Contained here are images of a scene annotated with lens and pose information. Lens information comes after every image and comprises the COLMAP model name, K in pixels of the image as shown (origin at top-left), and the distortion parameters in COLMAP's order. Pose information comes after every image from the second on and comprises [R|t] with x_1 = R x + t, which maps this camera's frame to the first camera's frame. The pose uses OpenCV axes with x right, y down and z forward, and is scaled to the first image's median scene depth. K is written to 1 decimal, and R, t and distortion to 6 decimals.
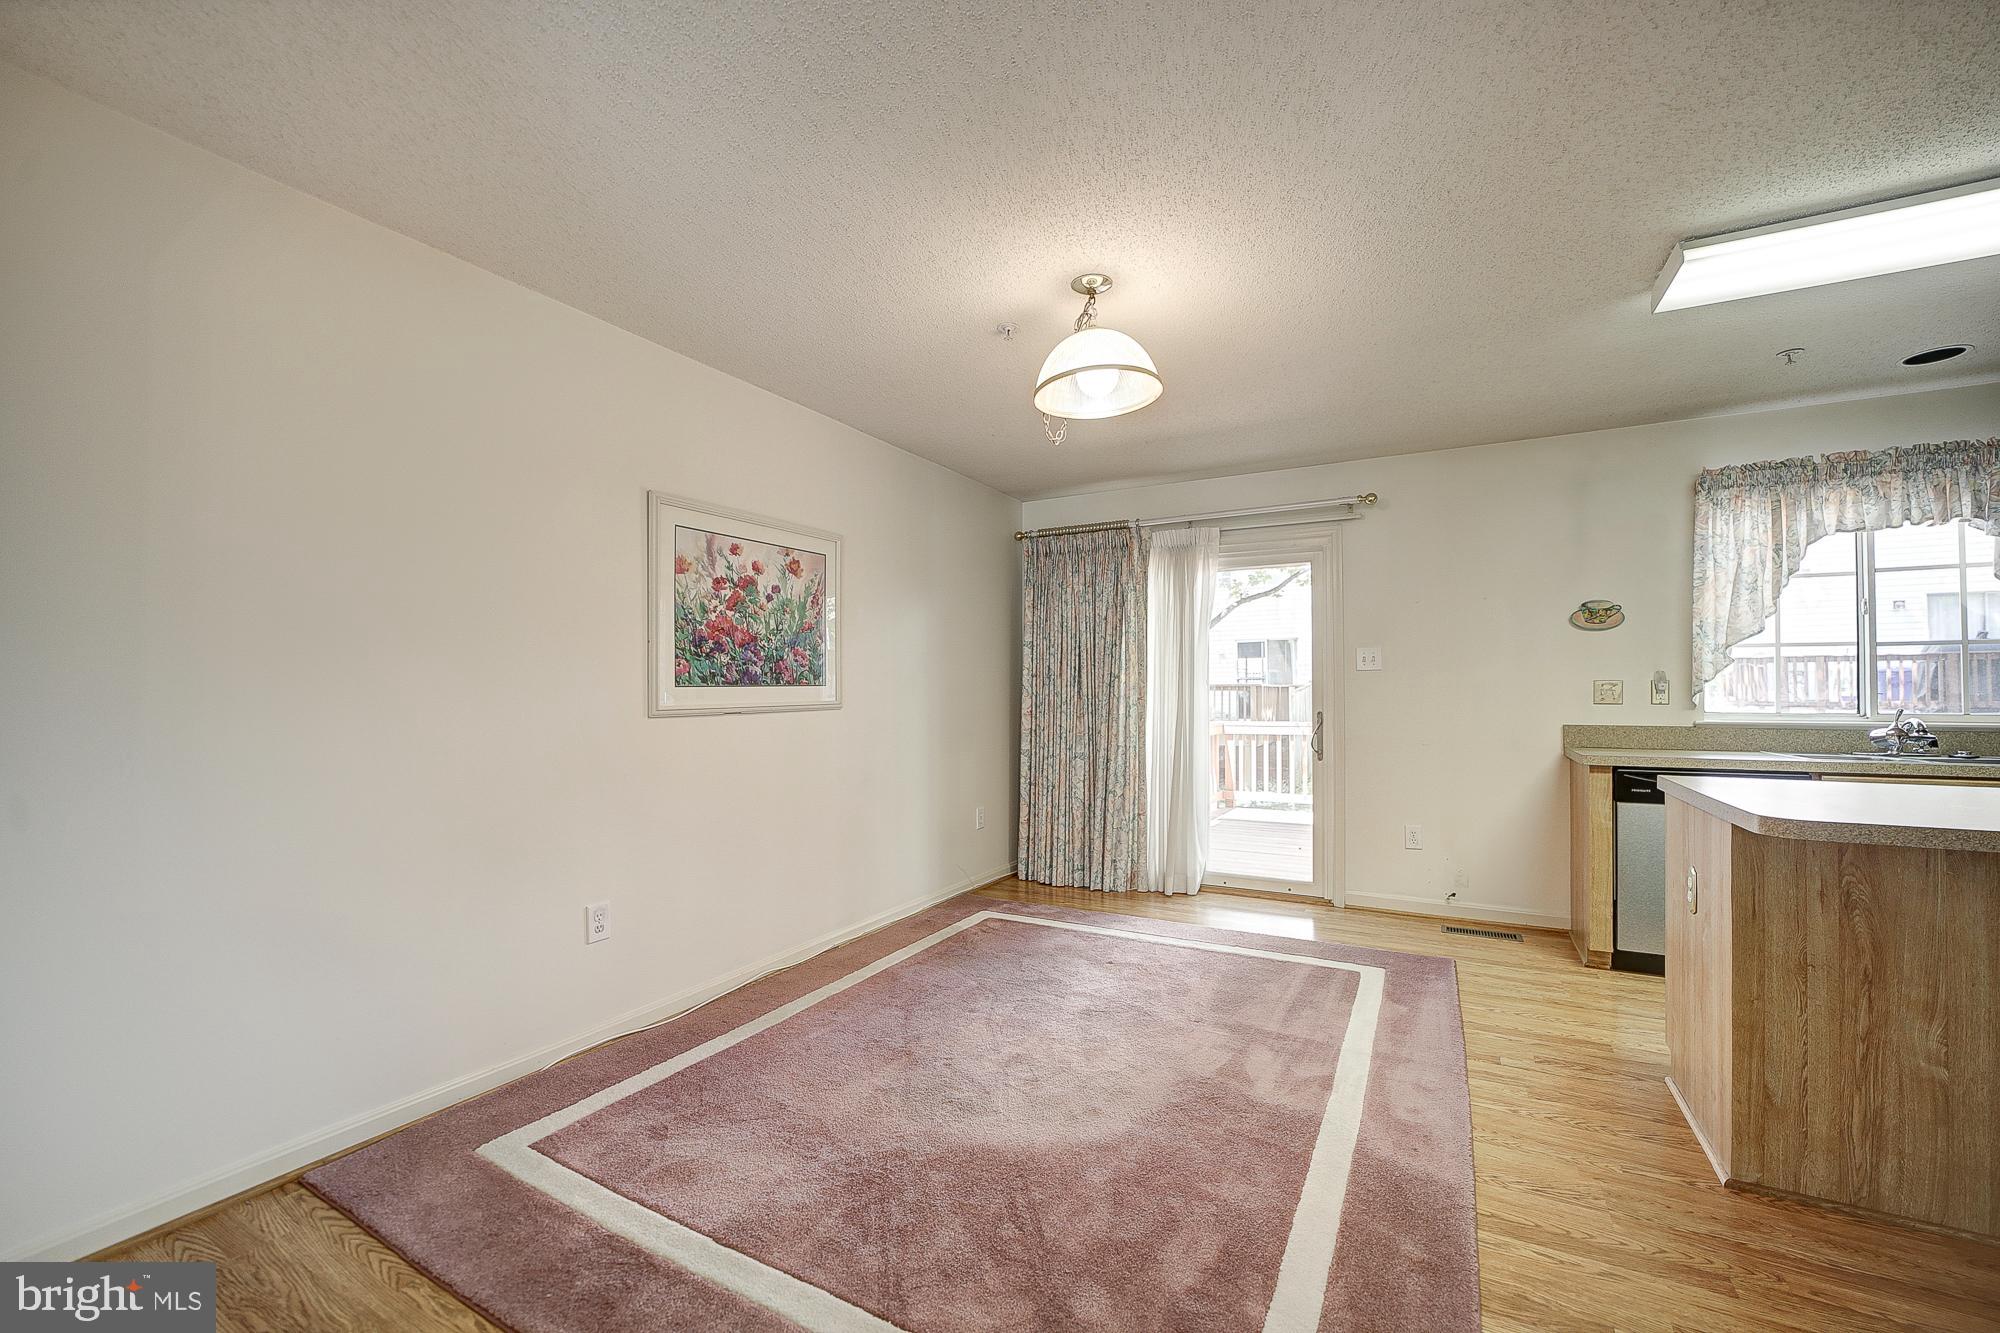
lens RADIAL K [[786.7, 0, 1019.7], [0, 786.7, 686.0], [0, 0, 1]] dist [-0.034926, 0.006689]
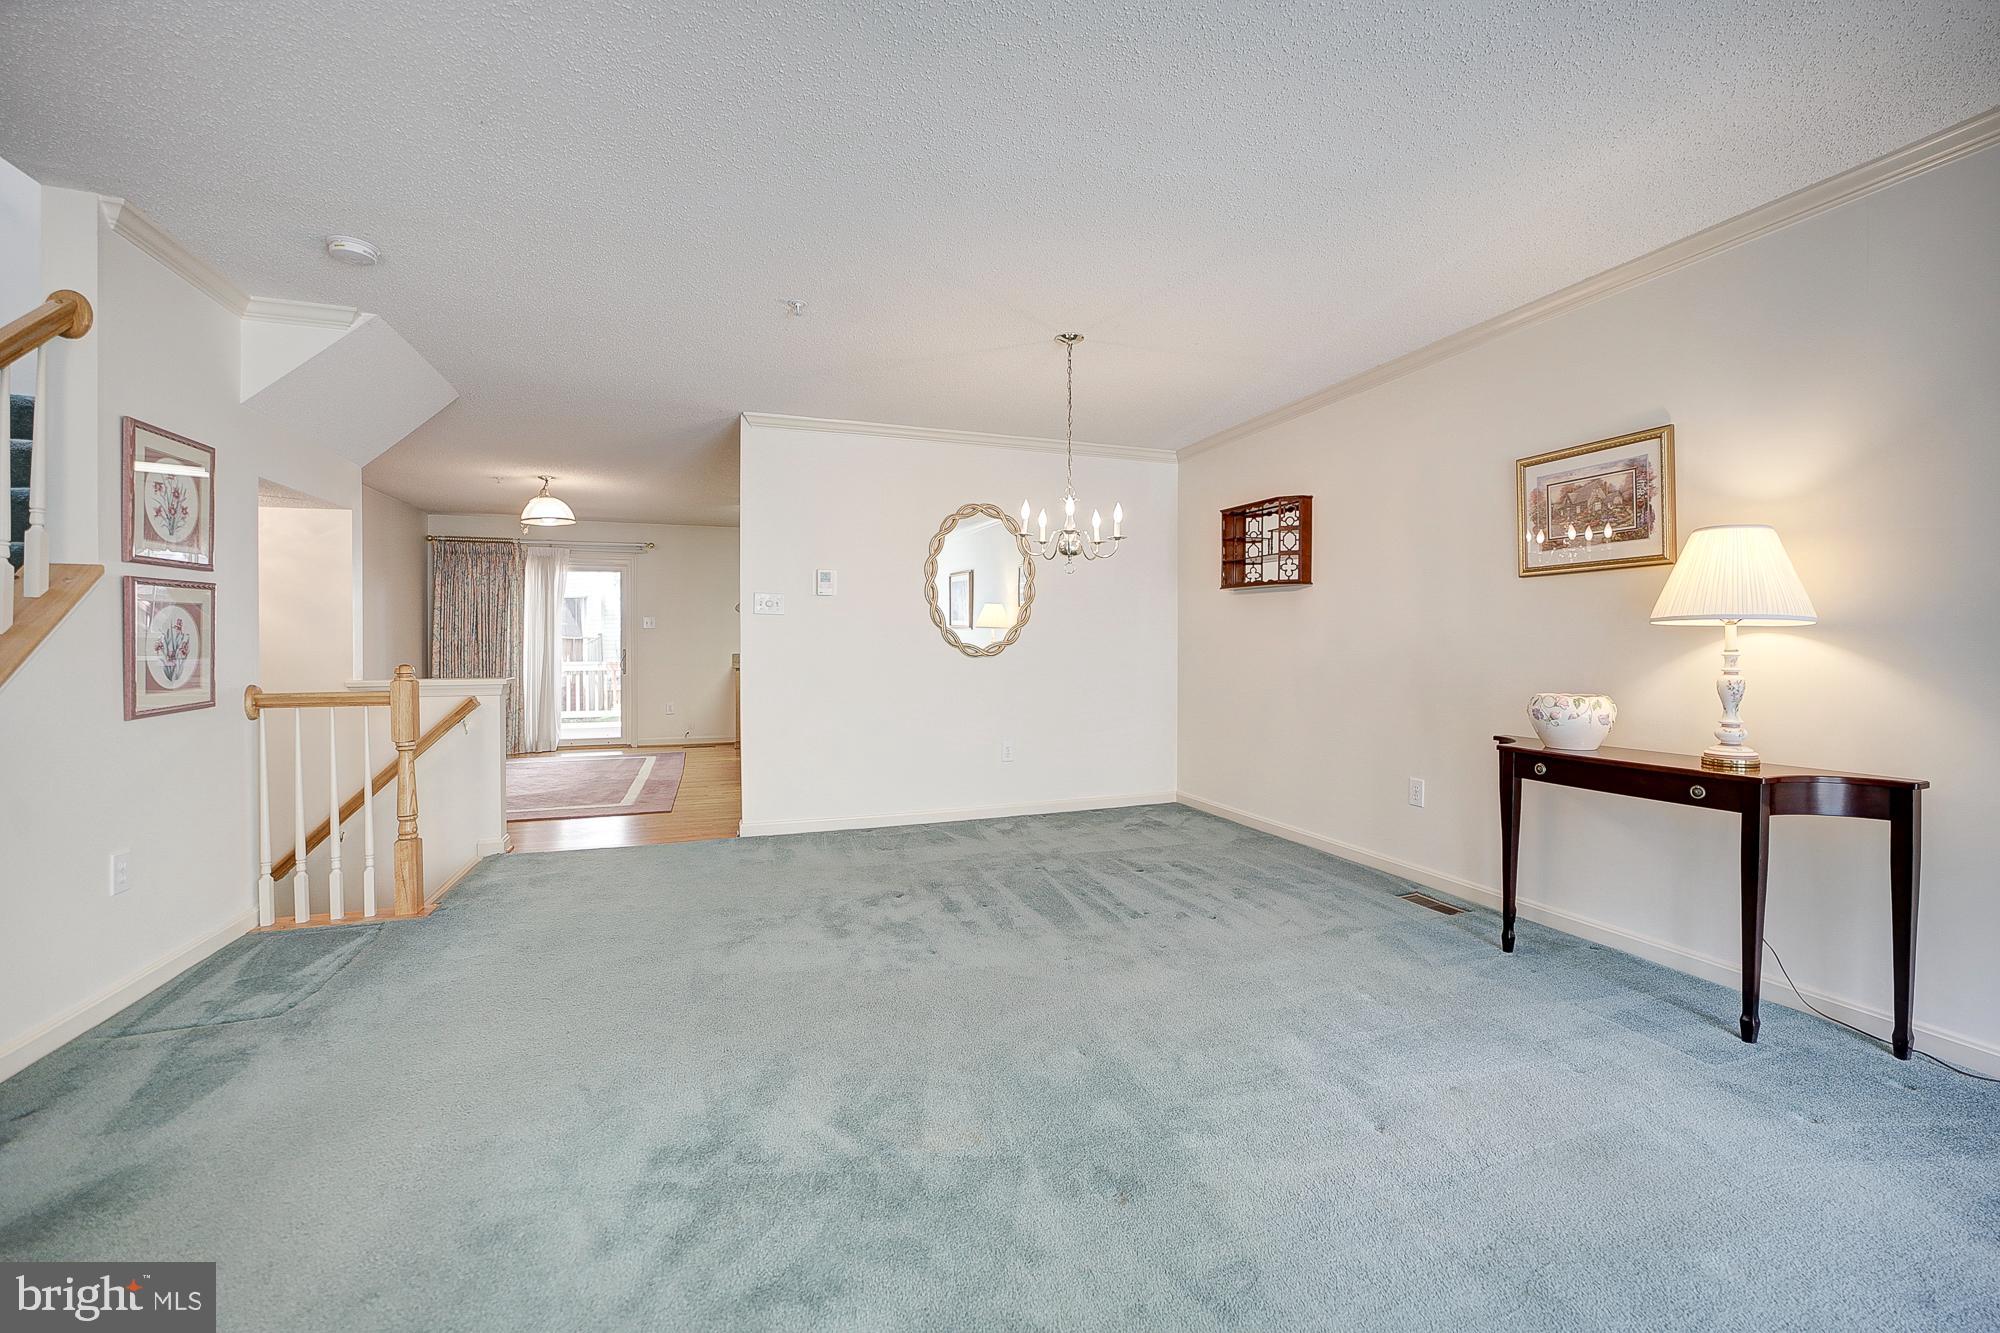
lens RADIAL K [[786.7, 0, 1008.4], [0, 786.7, 652.0], [0, 0, 1]] dist [-0.034926, 0.006689]
pose [[0.662478, -0.004885, 0.749065, -0.497959], [-0.005679, 0.999917, 0.011543, 0.013973], [-0.749060, -0.011901, 0.662396, -1.129340]]
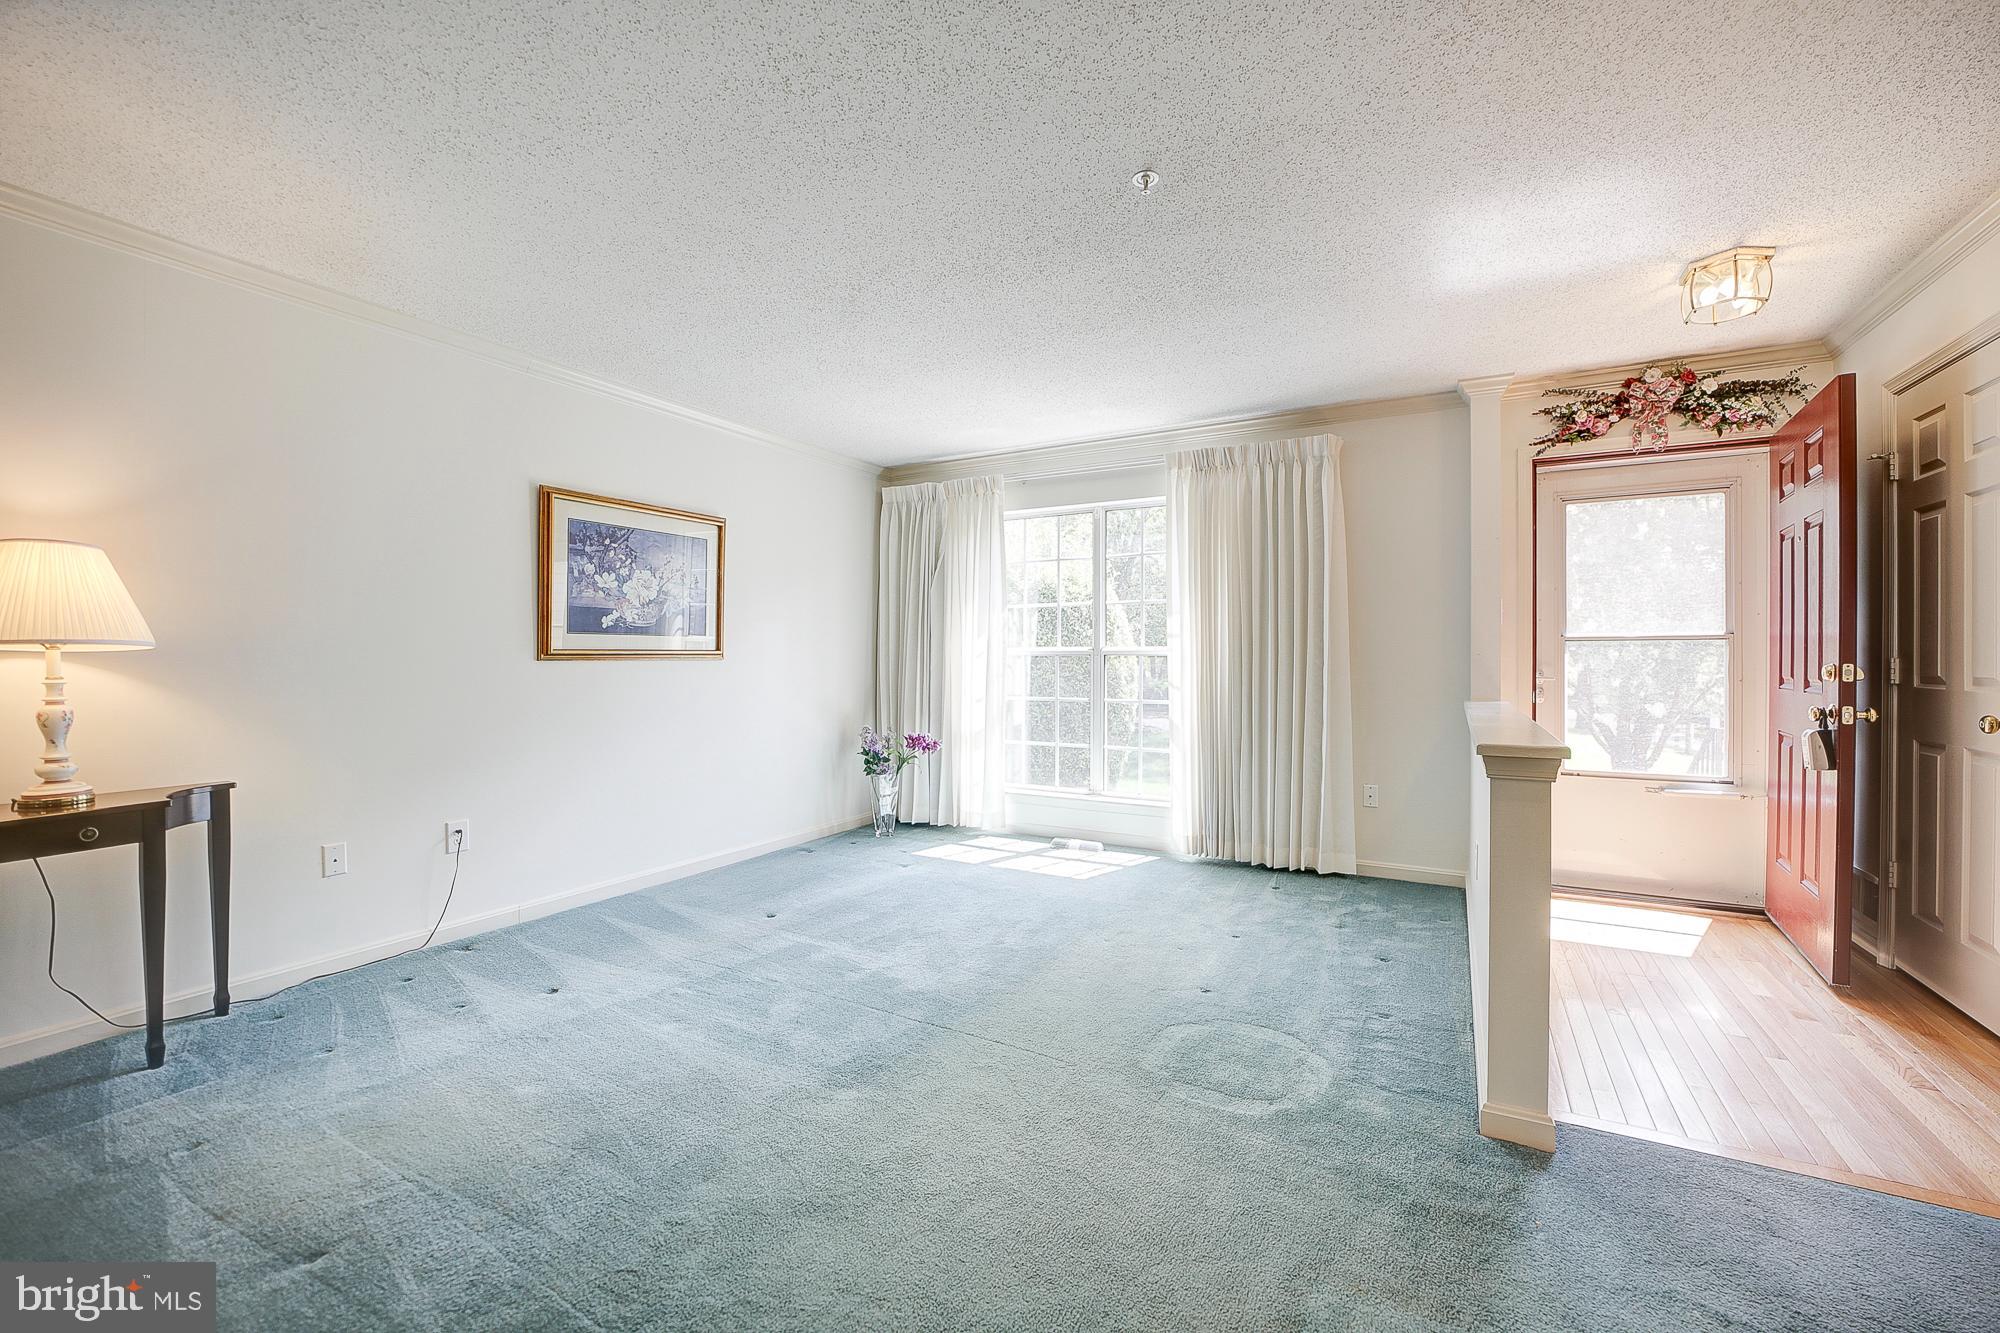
lens RADIAL K [[786.7, 0, 997.7], [0, 786.7, 669.7], [0, 0, 1]] dist [-0.034926, 0.006689]
pose [[-0.999906, 0.005598, 0.012507, -0.358071], [0.005665, 0.999970, 0.005320, 0.011587], [-0.012477, 0.005390, -0.999908, -0.653378]]
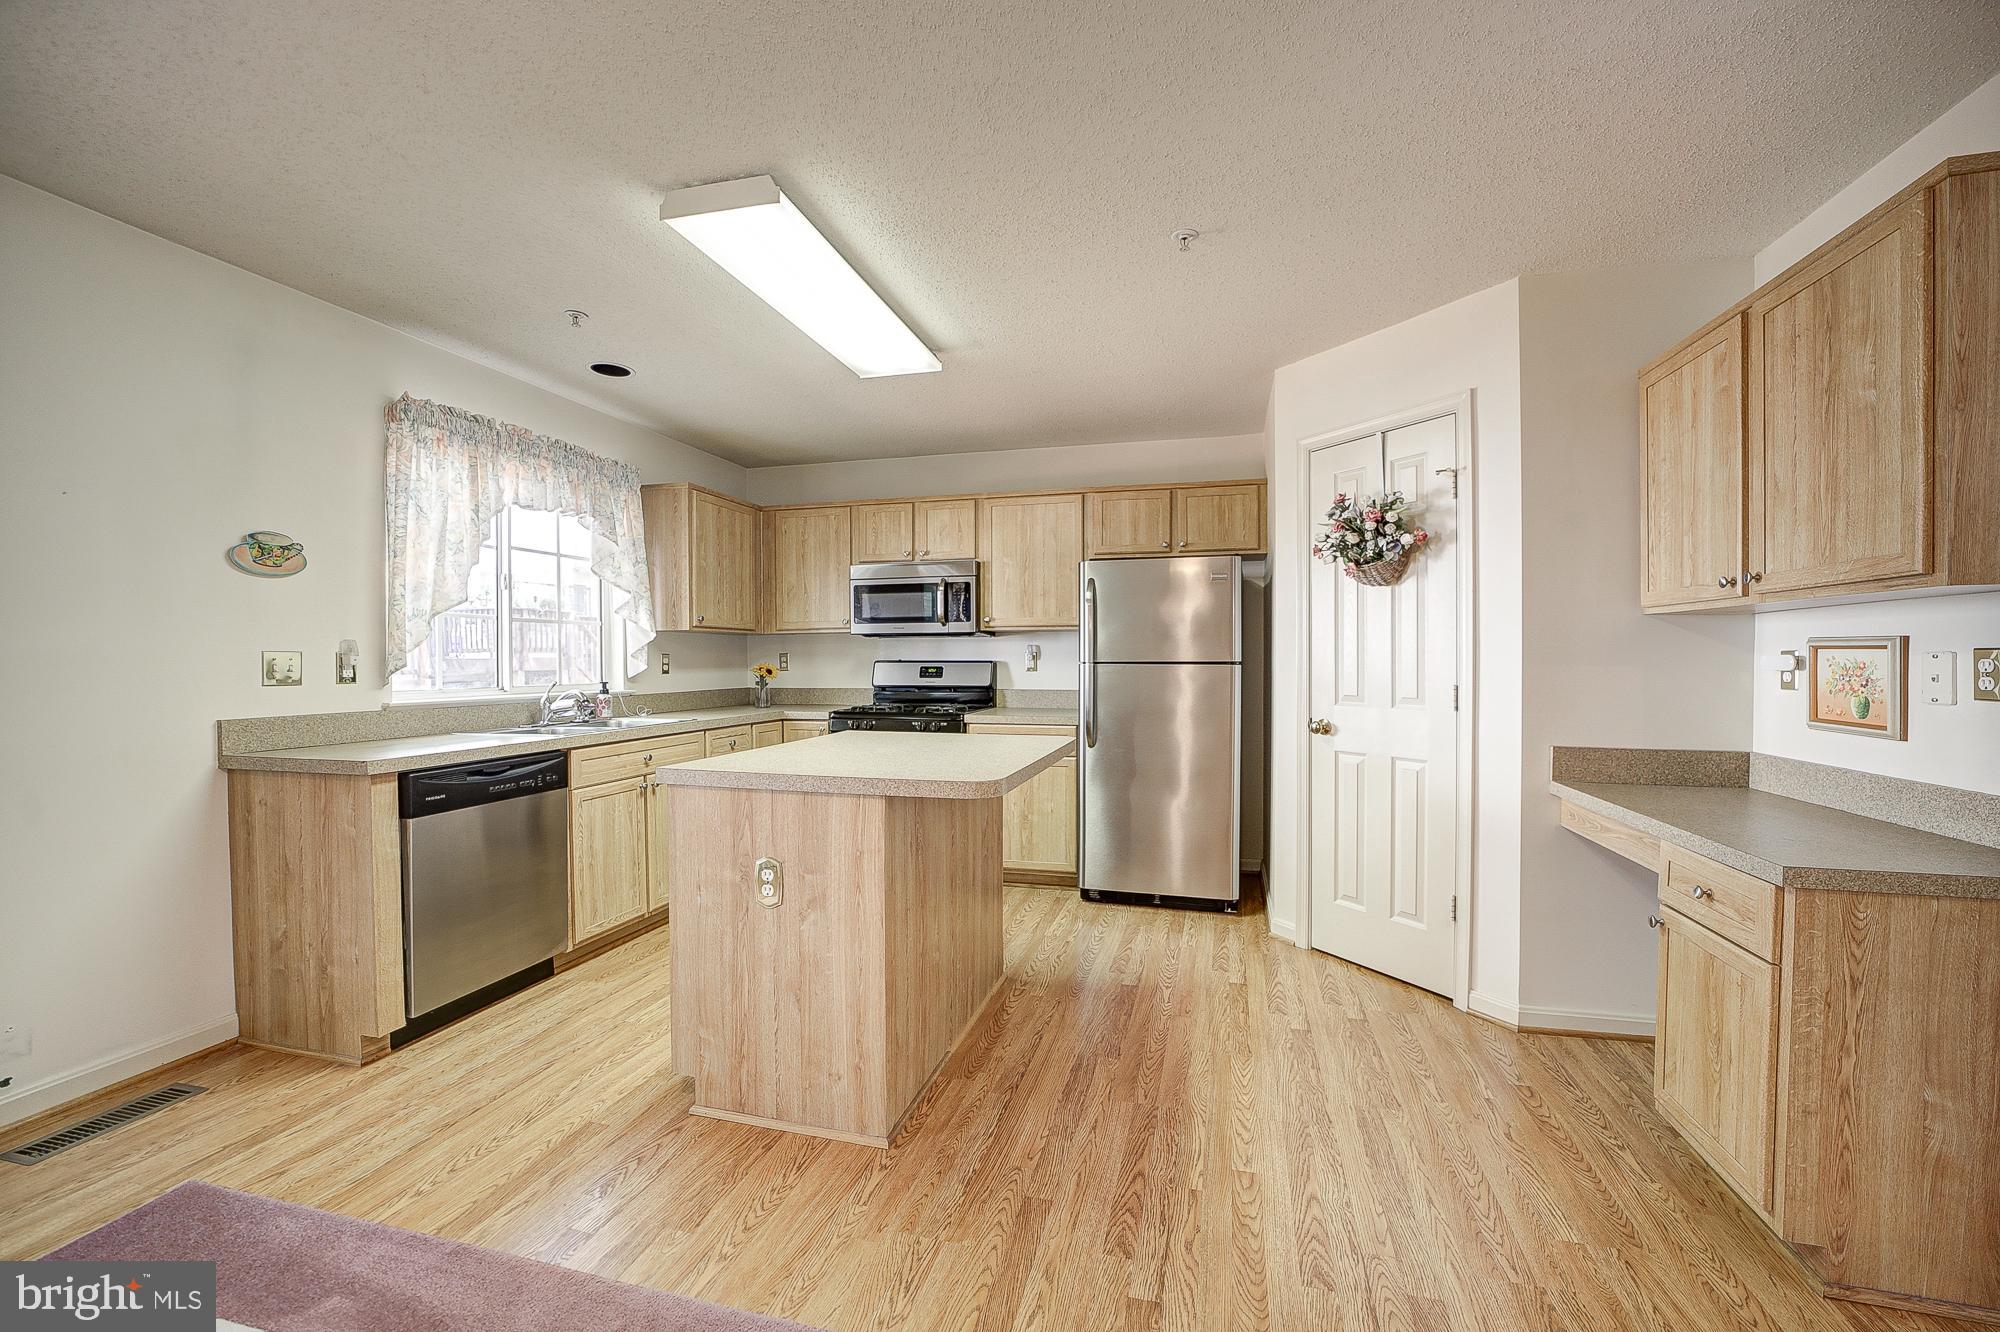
lens RADIAL K [[786.7, 0, 1037.2], [0, 786.7, 668.0], [0, 0, 1]] dist [-0.034926, 0.006689]
pose [[-0.249923, -0.010542, 0.968208, -0.065508], [-0.005538, 0.999940, 0.009458, -0.002486], [-0.968250, -0.002998, -0.249966, 0.505955]]
